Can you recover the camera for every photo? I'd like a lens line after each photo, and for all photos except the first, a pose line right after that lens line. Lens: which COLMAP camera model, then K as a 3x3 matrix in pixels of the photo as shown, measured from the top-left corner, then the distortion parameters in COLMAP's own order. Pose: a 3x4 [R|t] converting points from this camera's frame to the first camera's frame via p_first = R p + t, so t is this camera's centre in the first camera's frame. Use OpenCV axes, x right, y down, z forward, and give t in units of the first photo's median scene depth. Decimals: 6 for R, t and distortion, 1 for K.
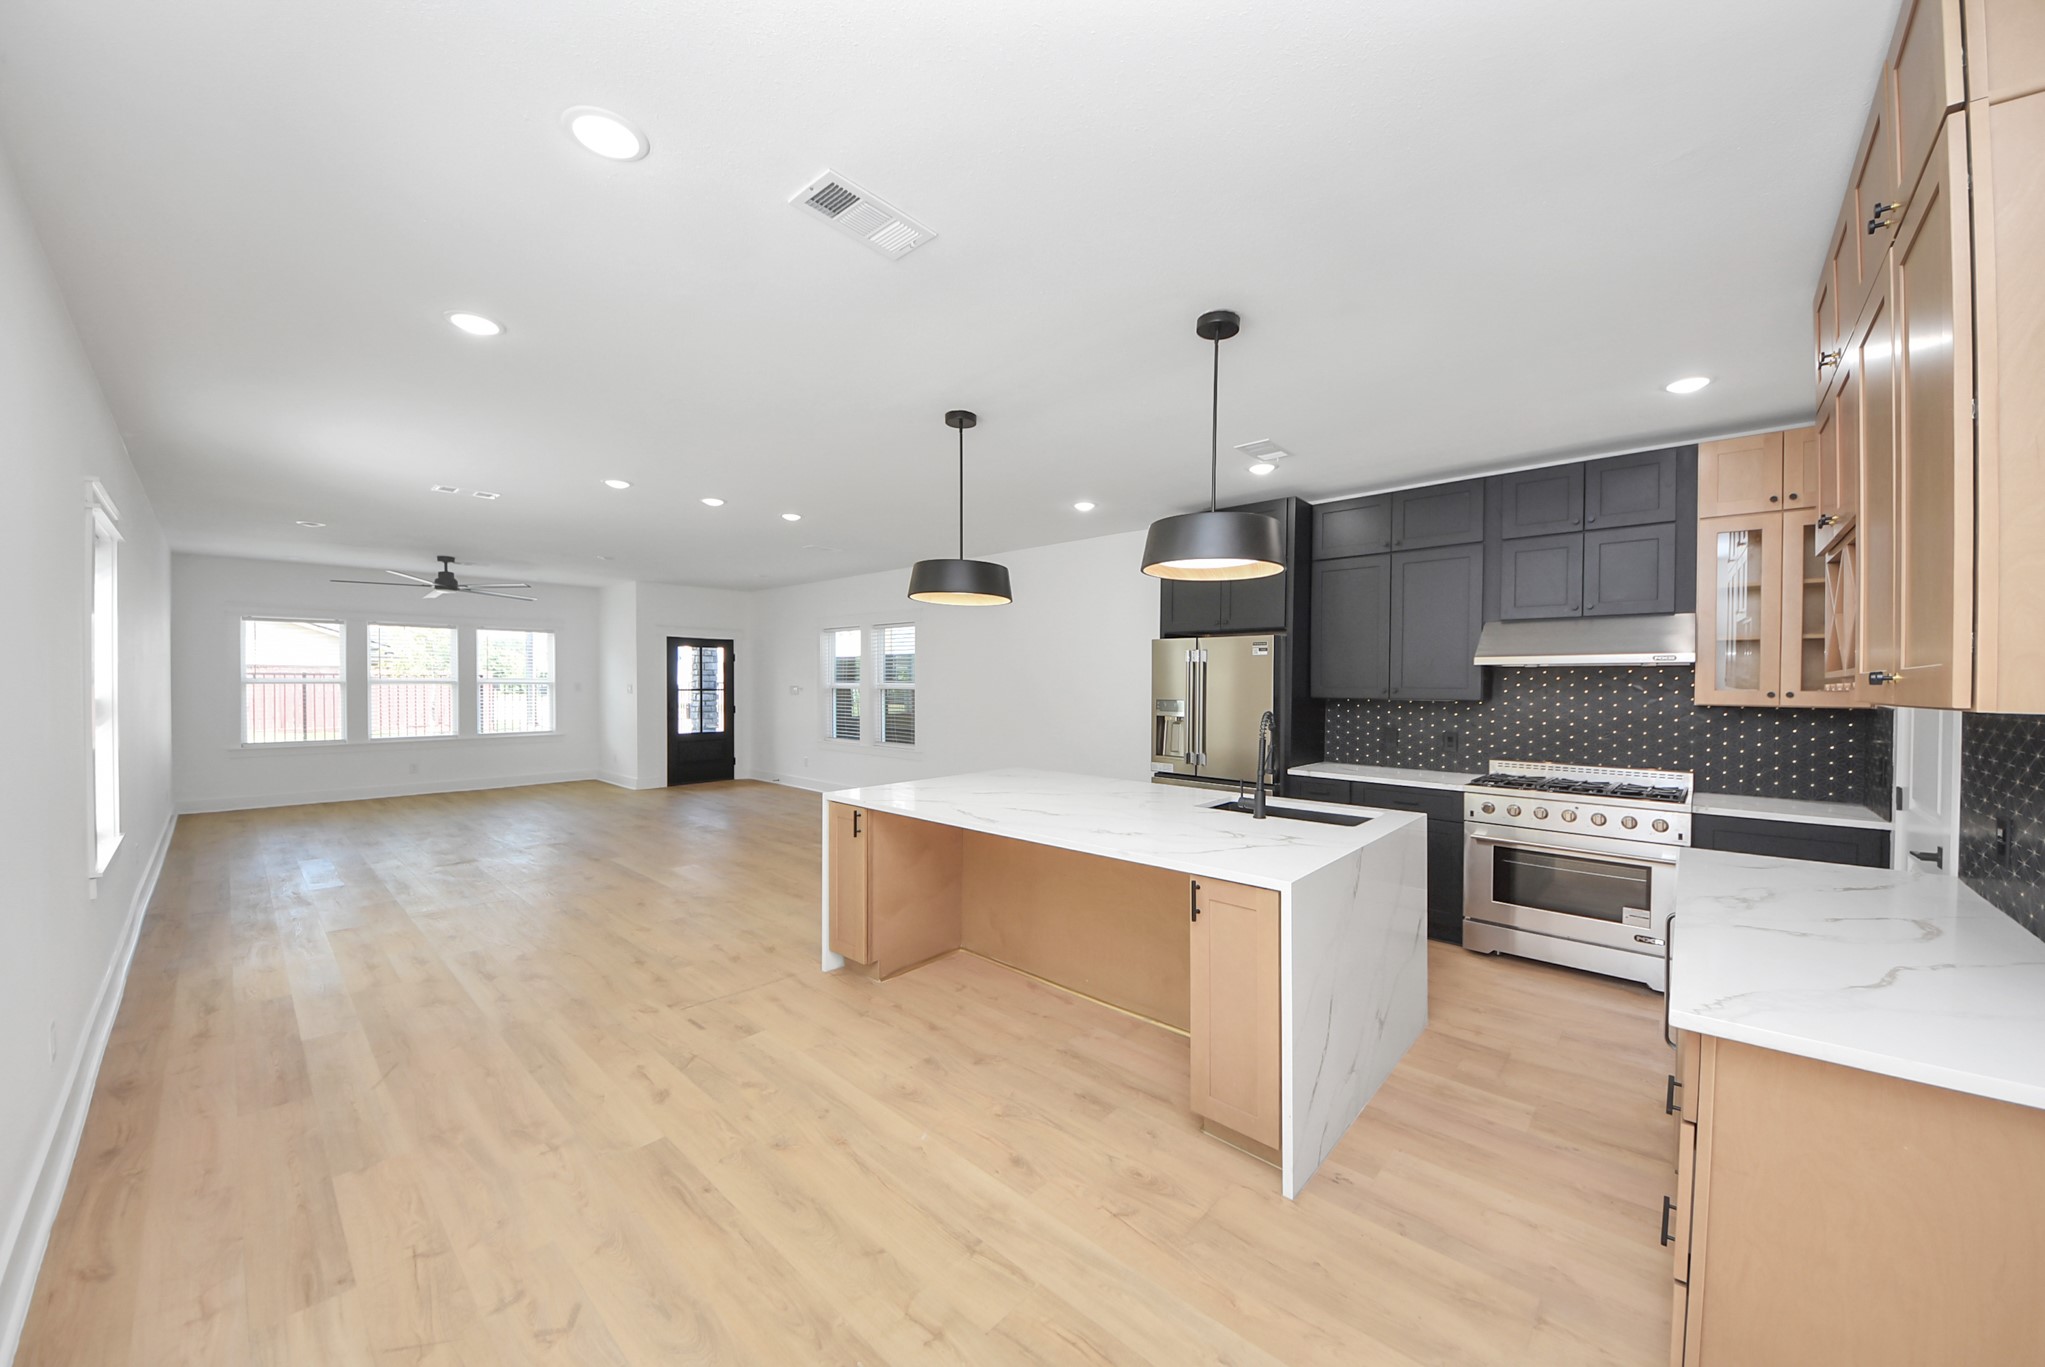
lens RADIAL K [[731.9, 0, 1045.5], [0, 731.9, 689.8], [0, 0, 1]] dist [0.009292, -0.005490]
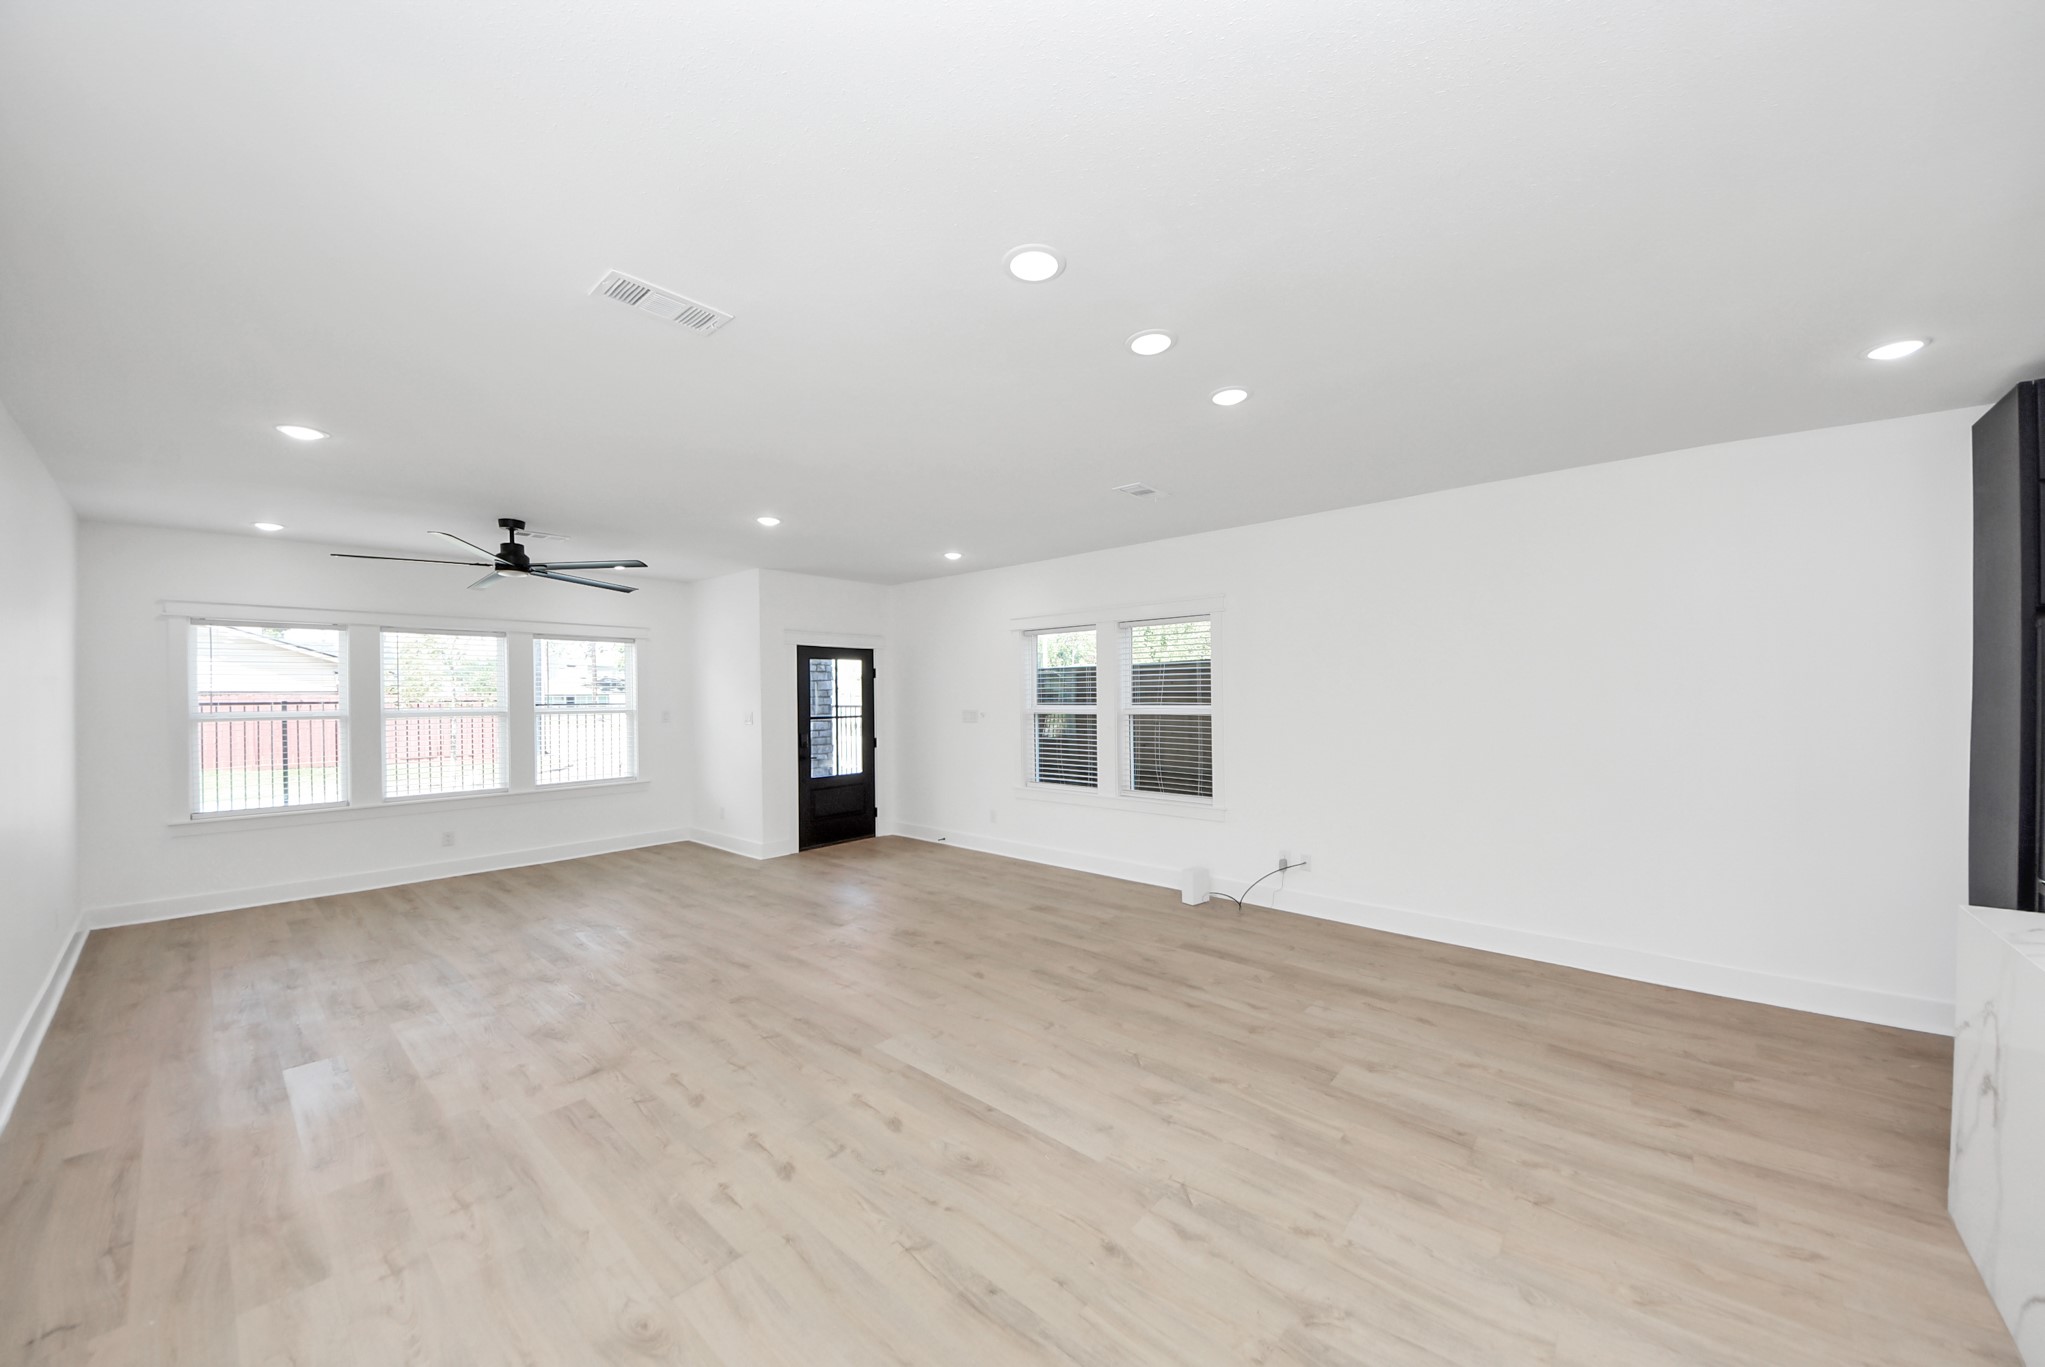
lens RADIAL K [[731.9, 0, 1049.1], [0, 731.9, 687.9], [0, 0, 1]] dist [0.009292, -0.005490]
pose [[0.999654, -0.013569, 0.022548, -0.328909], [0.014033, 0.999691, -0.020534, -0.013080], [-0.022262, 0.020844, 0.999535, 0.314693]]
